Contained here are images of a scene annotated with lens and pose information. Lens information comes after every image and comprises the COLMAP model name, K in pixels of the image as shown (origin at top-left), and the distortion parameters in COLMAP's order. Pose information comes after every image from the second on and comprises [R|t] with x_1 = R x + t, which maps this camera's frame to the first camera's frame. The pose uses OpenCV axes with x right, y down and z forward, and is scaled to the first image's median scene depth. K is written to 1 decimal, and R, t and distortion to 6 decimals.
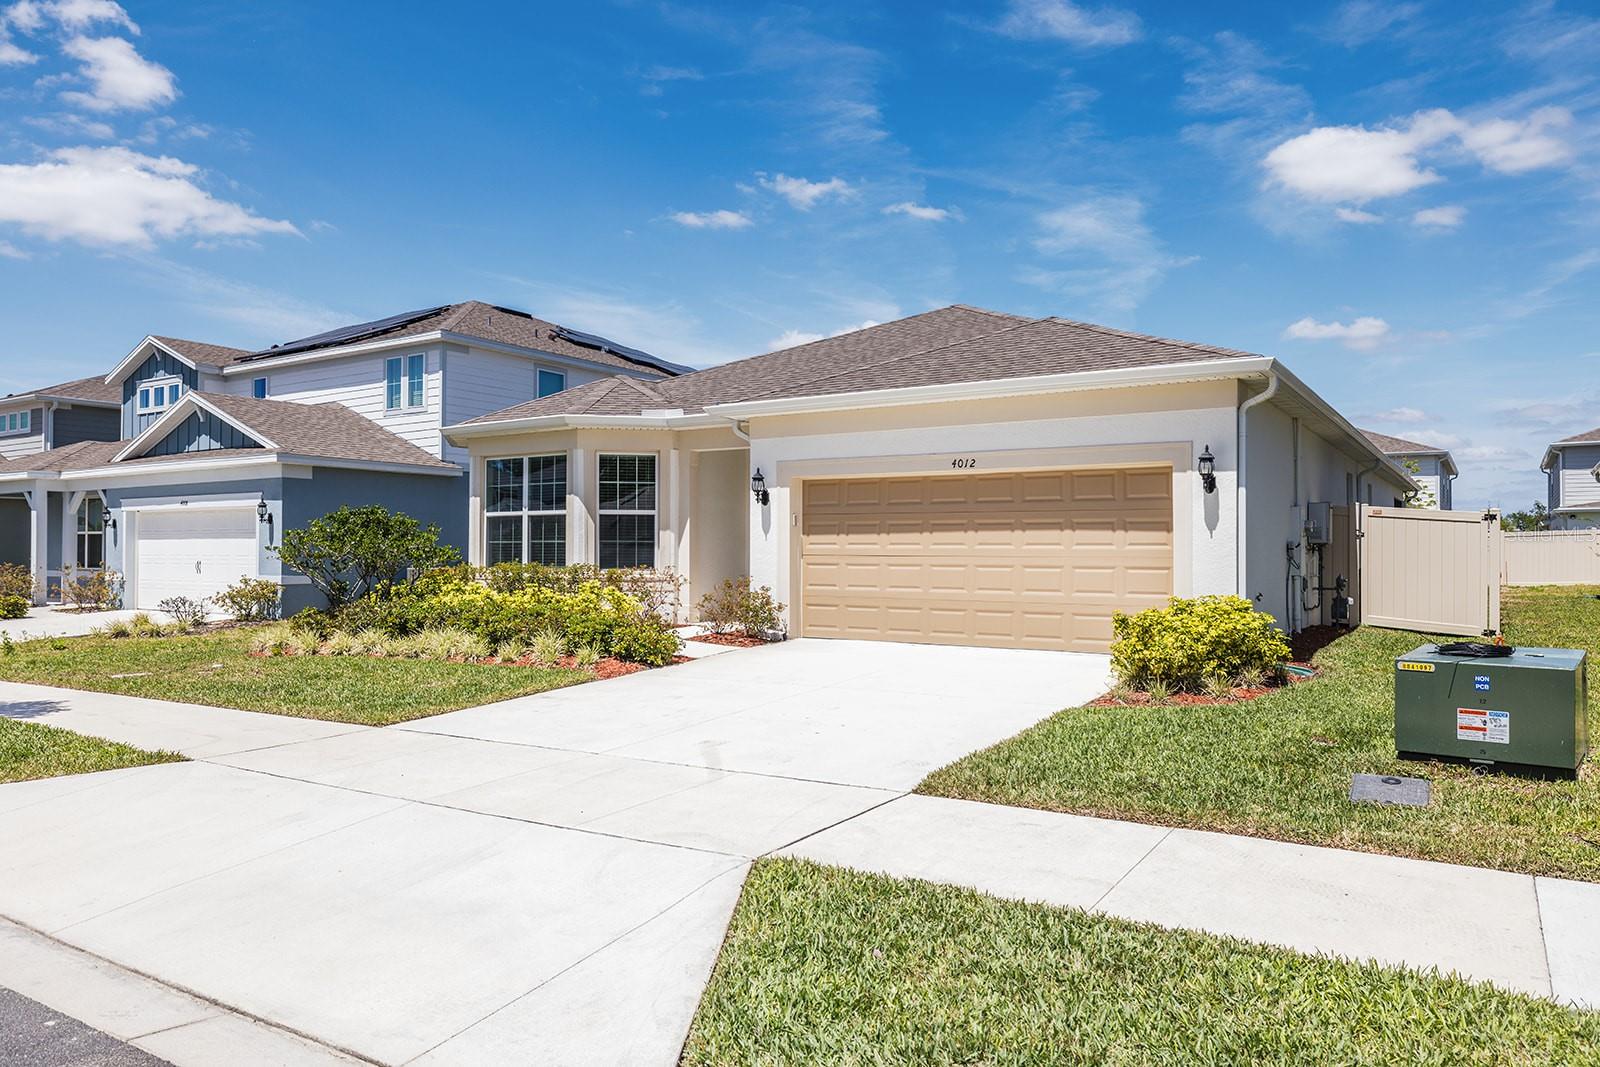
lens RADIAL K [[1113.2, 0, 801.9], [0, 1113.2, 555.4], [0, 0, 1]] dist [-0.002947, -0.000644]
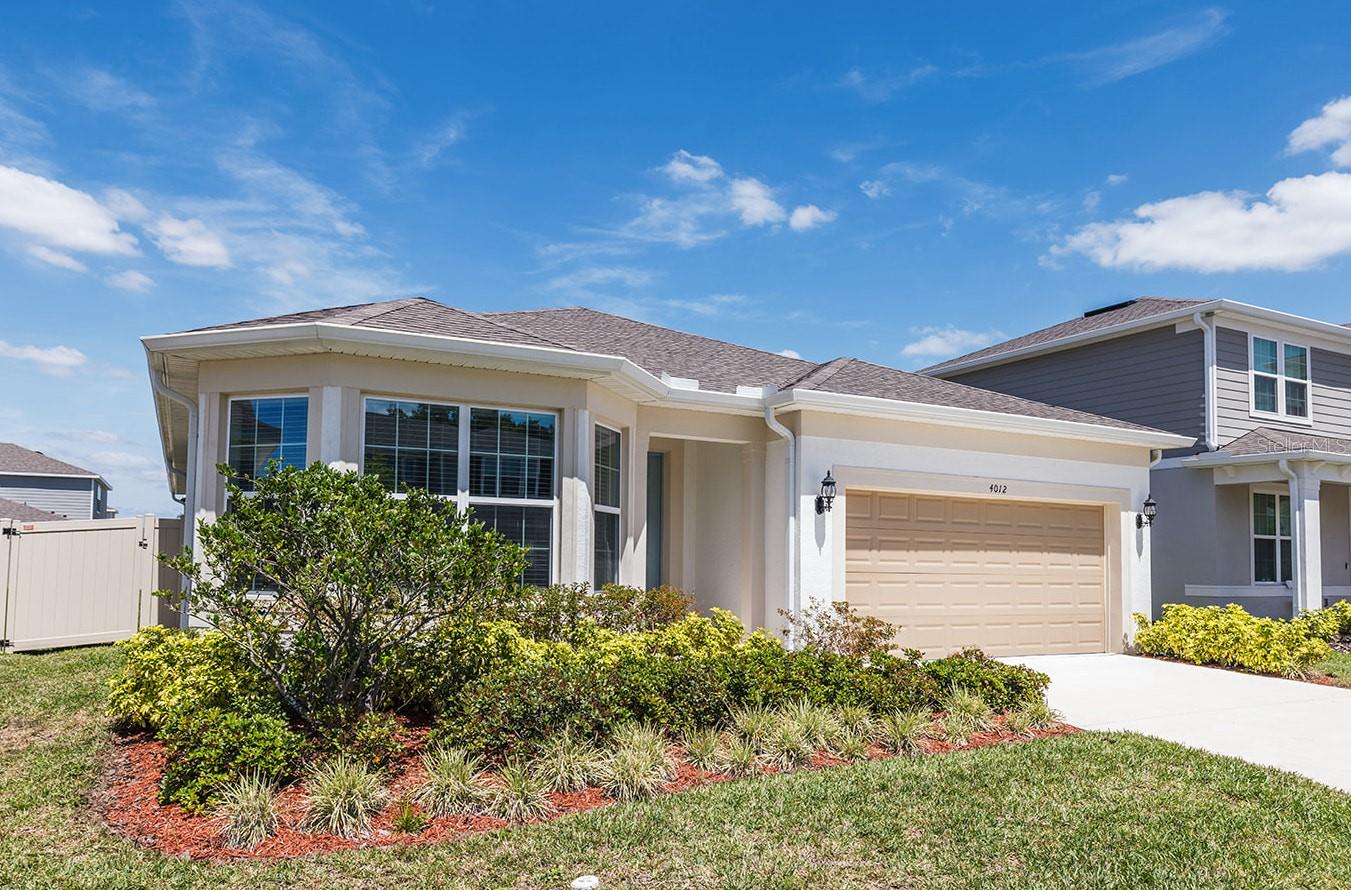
lens RADIAL K [[894.3, 0, 672.4], [0, 894.3, 515.3], [0, 0, 1]] dist [0.009387, 0.000429]
pose [[0.500469, 0.048101, 0.864417, -0.643476], [-0.014696, 0.998784, -0.047069, -0.009330], [-0.865630, 0.010853, 0.500567, 0.703786]]
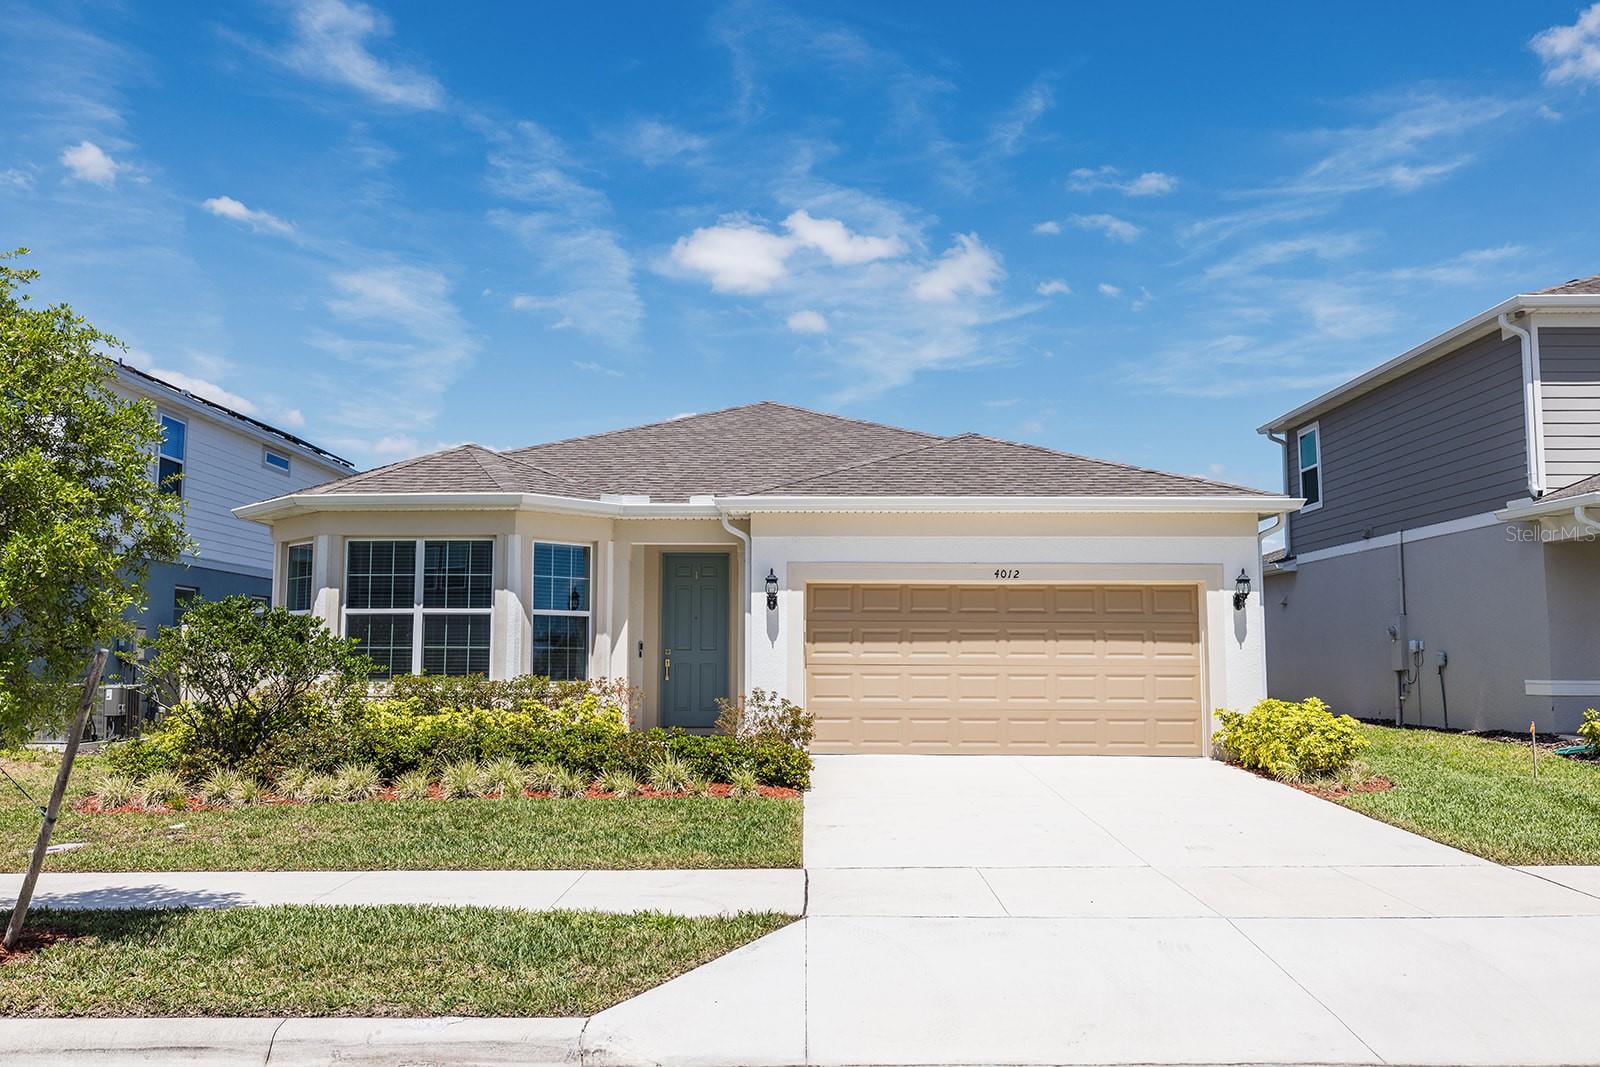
lens RADIAL K [[1241.5, 0, 800.0], [0, 1241.5, 533.5], [0, 0, 1]] dist [-0.000045, -0.003084]
pose [[0.838579, 0.055528, 0.541943, -0.530731], [0.001133, 0.994612, -0.103662, -0.001524], [-0.544779, 0.087543, 0.833997, 0.127083]]
